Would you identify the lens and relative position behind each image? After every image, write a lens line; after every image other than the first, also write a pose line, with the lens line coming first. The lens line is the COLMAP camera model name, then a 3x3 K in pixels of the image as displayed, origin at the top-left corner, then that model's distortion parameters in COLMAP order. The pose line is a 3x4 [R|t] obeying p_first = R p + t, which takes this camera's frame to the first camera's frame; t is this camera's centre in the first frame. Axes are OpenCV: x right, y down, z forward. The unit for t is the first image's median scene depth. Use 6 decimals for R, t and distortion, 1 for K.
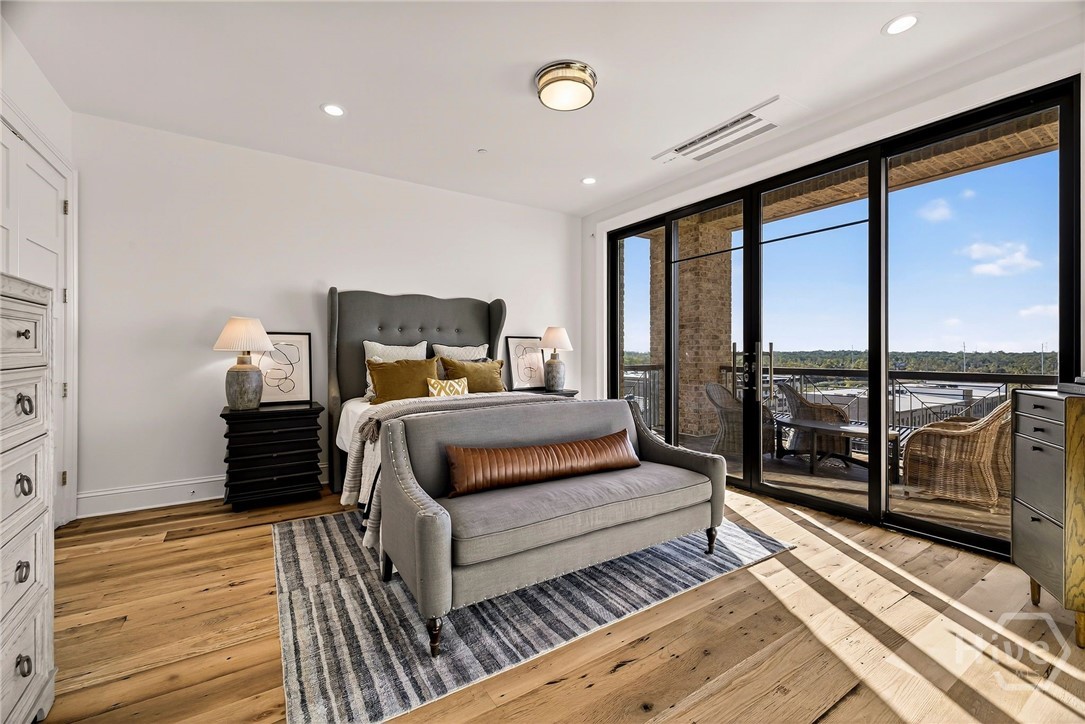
lens RADIAL K [[453.4, 0, 541.0], [0, 453.4, 355.3], [0, 0, 1]] dist [0.009953, -0.000158]
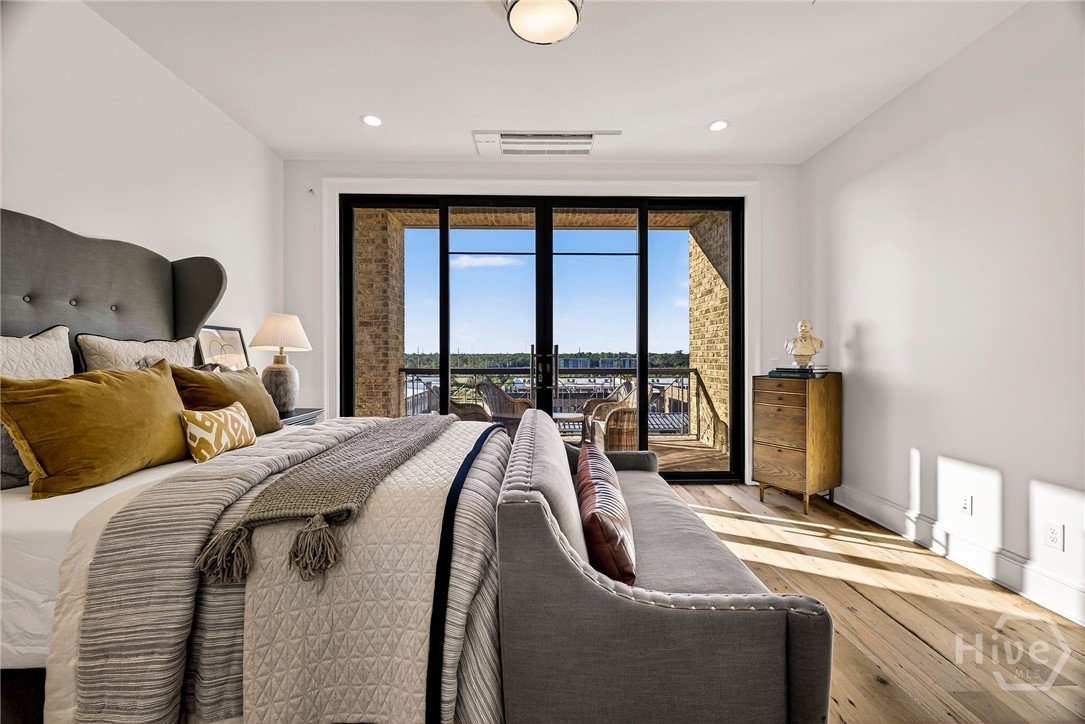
lens RADIAL K [[453.4, 0, 543.7], [0, 453.4, 357.0], [0, 0, 1]] dist [0.009953, -0.000158]
pose [[0.528504, -0.004254, 0.848920, -0.428033], [0.003032, 0.999991, 0.003124, -0.002803], [-0.848925, 0.000923, 0.528512, 0.428196]]
